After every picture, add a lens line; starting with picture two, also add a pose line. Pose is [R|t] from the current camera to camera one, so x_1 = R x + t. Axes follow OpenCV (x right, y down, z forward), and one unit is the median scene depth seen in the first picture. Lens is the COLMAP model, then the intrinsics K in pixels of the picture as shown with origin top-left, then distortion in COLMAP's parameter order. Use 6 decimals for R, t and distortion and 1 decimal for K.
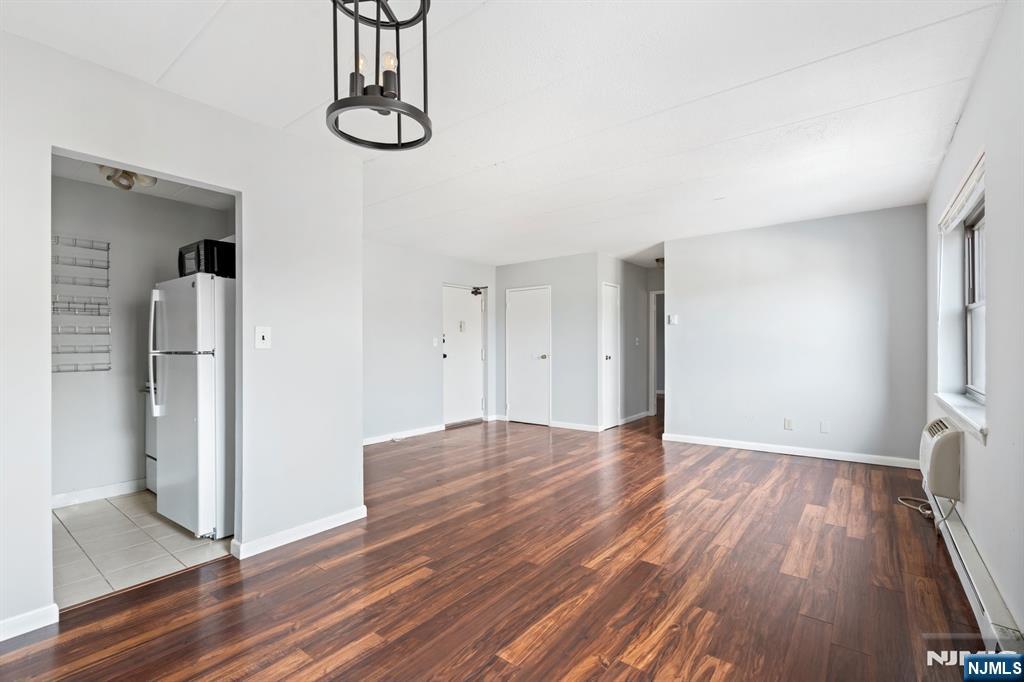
lens RADIAL K [[459.9, 0, 512.0], [0, 459.9, 341.0], [0, 0, 1]] dist [-0.002975, 0.000772]
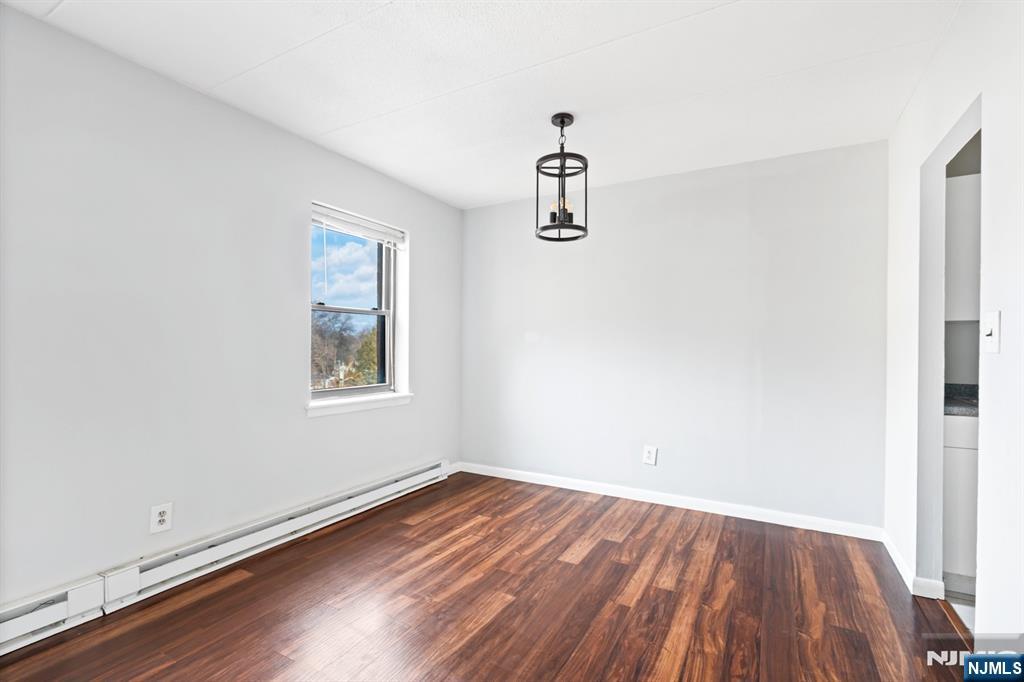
lens RADIAL K [[464.6, 0, 514.2], [0, 464.6, 349.3], [0, 0, 1]] dist [-0.002679, 0.000203]
pose [[-0.988332, -0.001201, -0.152309, 0.092375], [-0.000139, 0.999976, -0.006978, 0.015084], [0.152314, -0.006875, -0.988308, 1.288223]]
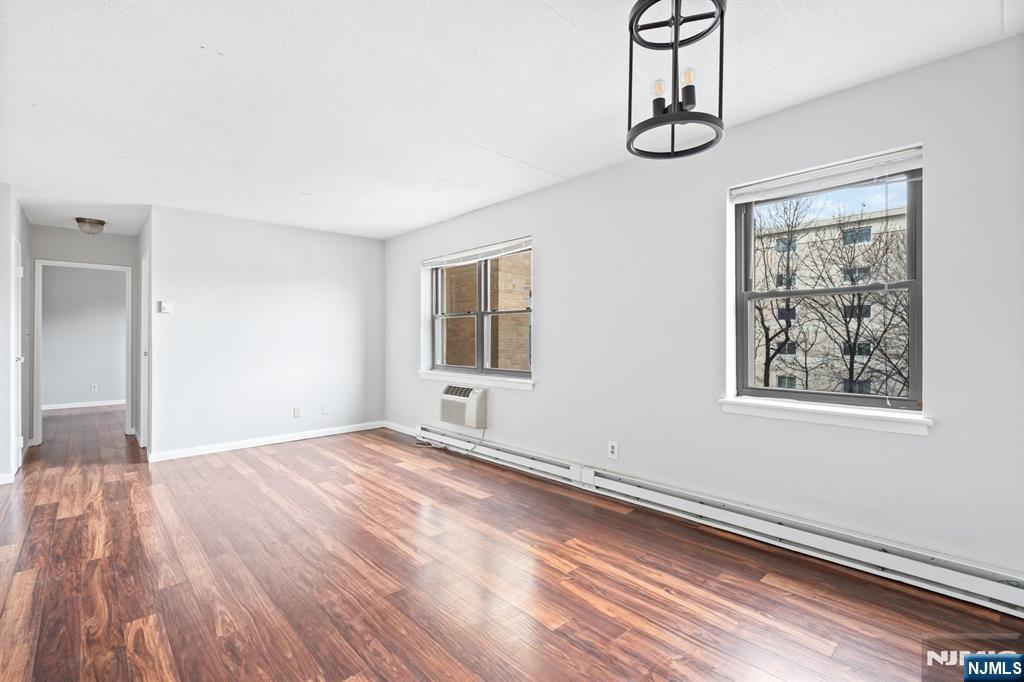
lens RADIAL K [[459.9, 0, 512.0], [0, 459.9, 341.0], [0, 0, 1]] dist [-0.002975, 0.000772]
pose [[0.158351, -0.001009, 0.987382, -0.631664], [-0.009890, 0.999948, 0.002608, 0.008015], [-0.987333, -0.010178, 0.158333, 0.536625]]
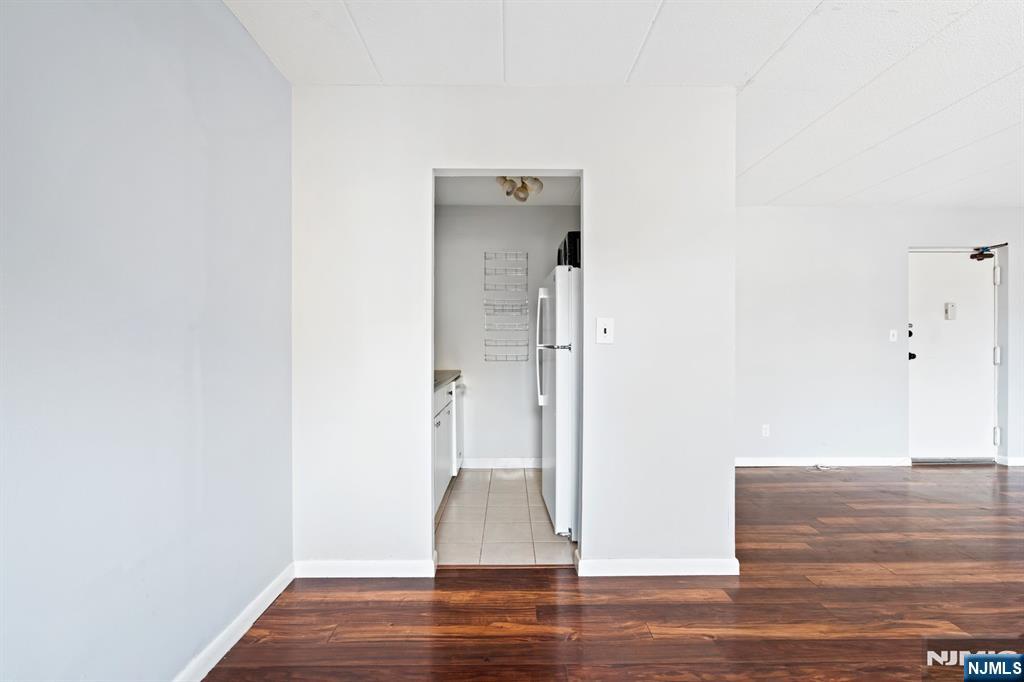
lens RADIAL K [[459.9, 0, 512.0], [0, 459.9, 341.0], [0, 0, 1]] dist [-0.002975, 0.000772]
pose [[0.624988, 0.002118, -0.780631, 0.026808], [0.006036, 0.999953, 0.007545, 0.004366], [0.780611, -0.009427, 0.624947, 0.284418]]
